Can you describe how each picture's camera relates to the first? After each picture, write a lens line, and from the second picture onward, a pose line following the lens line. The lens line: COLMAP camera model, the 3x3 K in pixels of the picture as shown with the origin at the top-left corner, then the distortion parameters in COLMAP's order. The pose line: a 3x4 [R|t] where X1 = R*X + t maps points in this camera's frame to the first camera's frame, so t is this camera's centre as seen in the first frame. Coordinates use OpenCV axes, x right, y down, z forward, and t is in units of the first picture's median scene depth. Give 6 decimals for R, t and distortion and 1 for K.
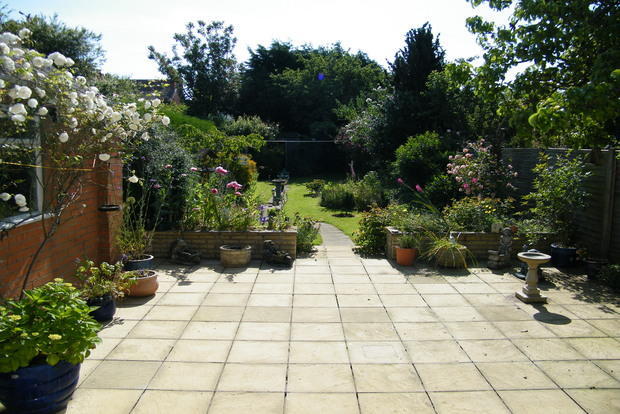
lens RADIAL K [[518.9, 0, 307.0], [0, 518.9, 195.7], [0, 0, 1]] dist [-0.196427, 0.189116]
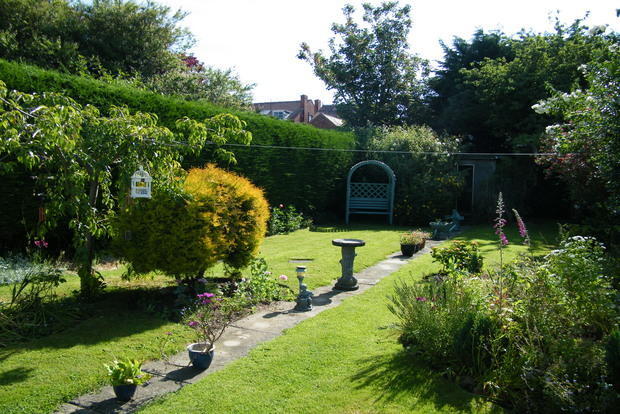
lens RADIAL K [[518.9, 0, 307.0], [0, 518.9, 195.7], [0, 0, 1]] dist [-0.196427, 0.189116]
pose [[0.892705, 0.024310, -0.449986, 0.173280], [-0.055028, 0.996952, -0.055307, -0.075159], [0.447270, 0.074135, 0.891321, 1.113031]]
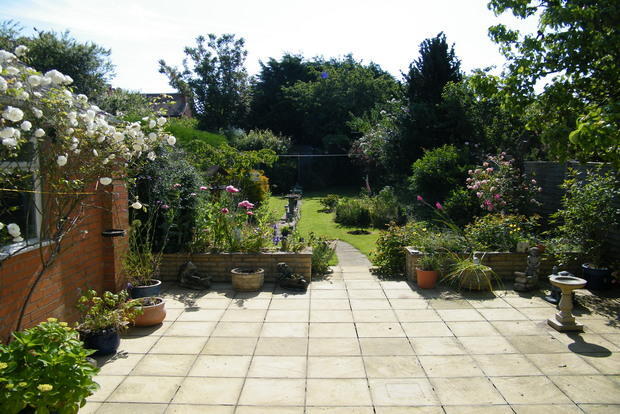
lens RADIAL K [[518.9, 0, 307.0], [0, 518.9, 195.7], [0, 0, 1]] dist [-0.196427, 0.189116]
pose [[0.999658, -0.010290, -0.024042, -0.004707], [0.009759, 0.999708, -0.022106, -0.016661], [0.024263, 0.021863, 0.999467, 0.051058]]
